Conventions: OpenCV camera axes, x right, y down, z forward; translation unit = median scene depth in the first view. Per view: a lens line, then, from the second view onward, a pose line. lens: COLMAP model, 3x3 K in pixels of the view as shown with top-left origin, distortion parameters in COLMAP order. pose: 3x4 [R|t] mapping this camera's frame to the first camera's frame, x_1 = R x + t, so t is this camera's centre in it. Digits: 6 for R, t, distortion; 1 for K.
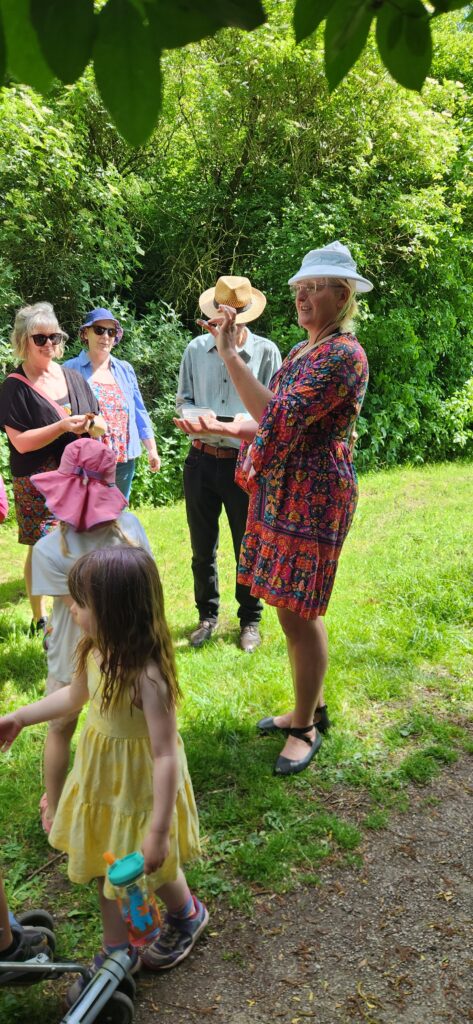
lens RADIAL K [[599.8, 0, 237.8], [0, 599.8, 505.1], [0, 0, 1]] dist [-0.005107, -0.003160]
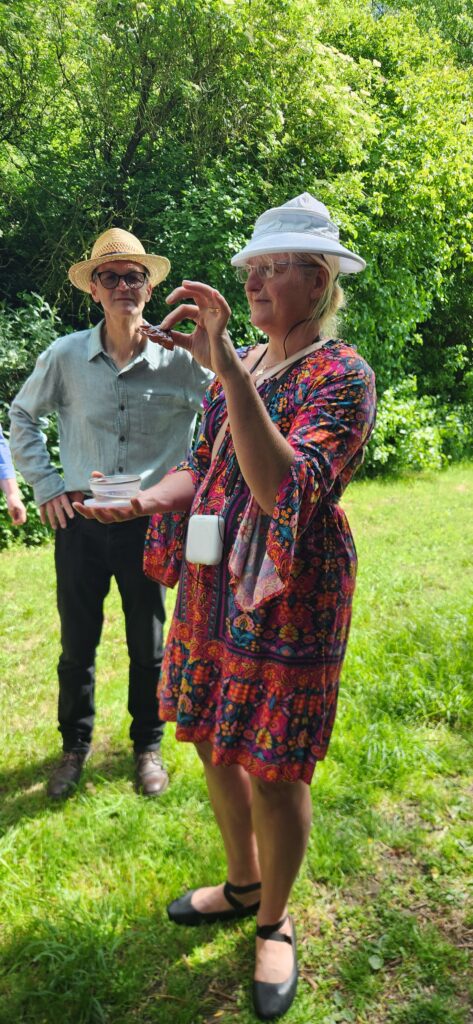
lens RADIAL K [[599.8, 0, 233.3], [0, 599.8, 507.6], [0, 0, 1]] dist [-0.005107, -0.003160]
pose [[0.989413, -0.016636, 0.144168, 0.016913], [0.016524, 0.999862, 0.001976, -0.042220], [-0.144181, 0.000427, 0.989551, 0.149747]]
